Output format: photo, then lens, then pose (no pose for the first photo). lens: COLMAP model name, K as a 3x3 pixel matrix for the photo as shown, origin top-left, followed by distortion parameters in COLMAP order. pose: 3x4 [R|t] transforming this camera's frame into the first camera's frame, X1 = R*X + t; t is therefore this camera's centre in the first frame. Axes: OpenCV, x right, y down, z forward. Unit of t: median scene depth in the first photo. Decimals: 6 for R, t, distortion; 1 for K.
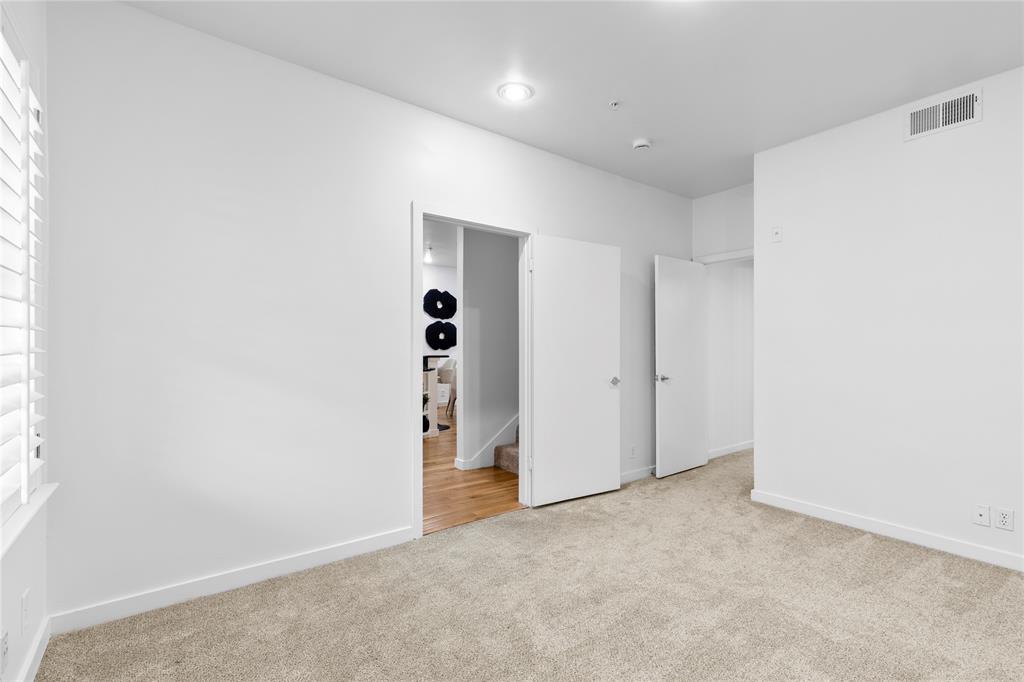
lens RADIAL K [[466.5, 0, 517.3], [0, 466.5, 344.4], [0, 0, 1]] dist [0.000733, 0.000151]
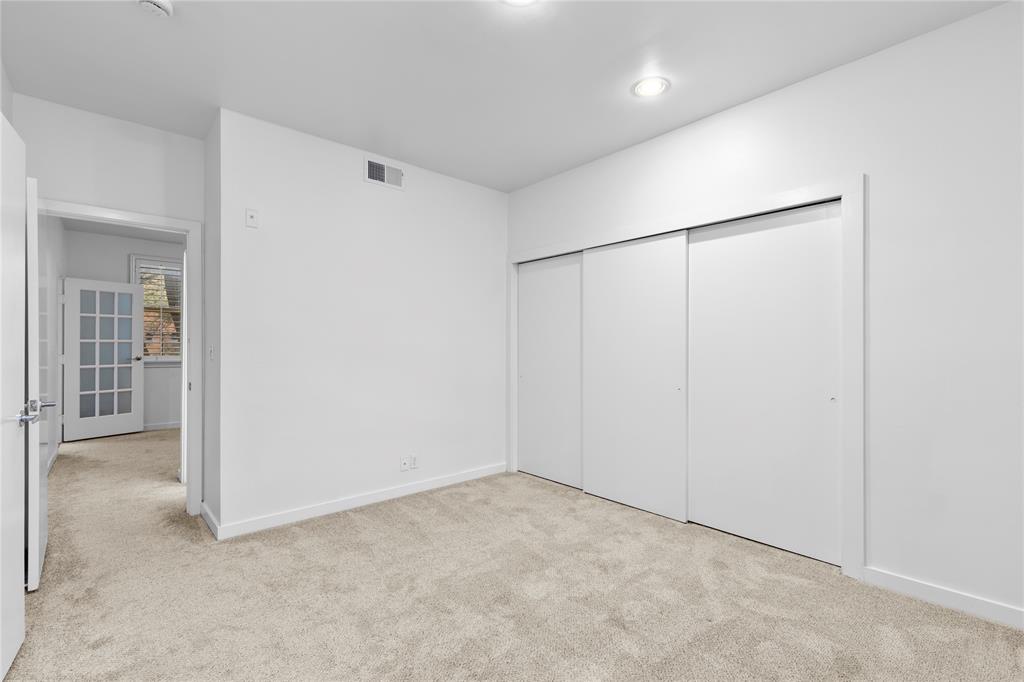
lens RADIAL K [[466.5, 0, 517.3], [0, 466.5, 344.4], [0, 0, 1]] dist [0.000733, 0.000151]
pose [[-0.105239, 0.003949, 0.994439, -0.433925], [-0.004607, 0.999979, -0.004459, 0.000105], [-0.994436, -0.005051, -0.105219, 0.724035]]
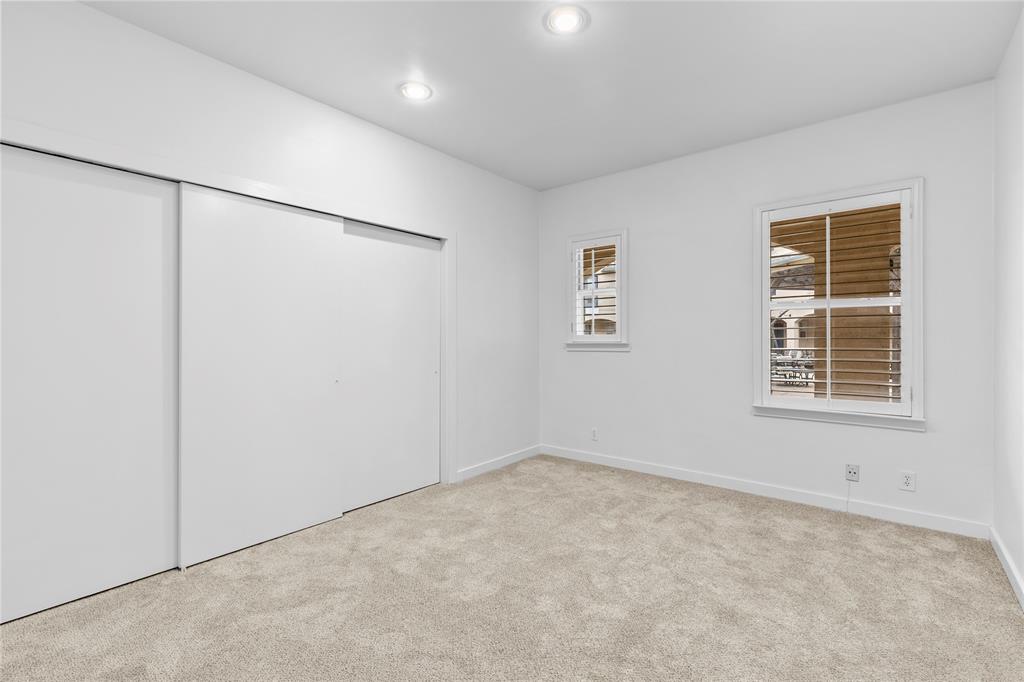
lens RADIAL K [[444.4, 0, 532.6], [0, 444.4, 341.0], [0, 0, 1]] dist [-0.000418, 0.000087]
pose [[-0.962371, 0.005118, -0.271691, 0.464890], [0.006128, 0.999977, -0.002870, 0.013944], [0.271670, -0.004427, -0.962380, 1.317887]]
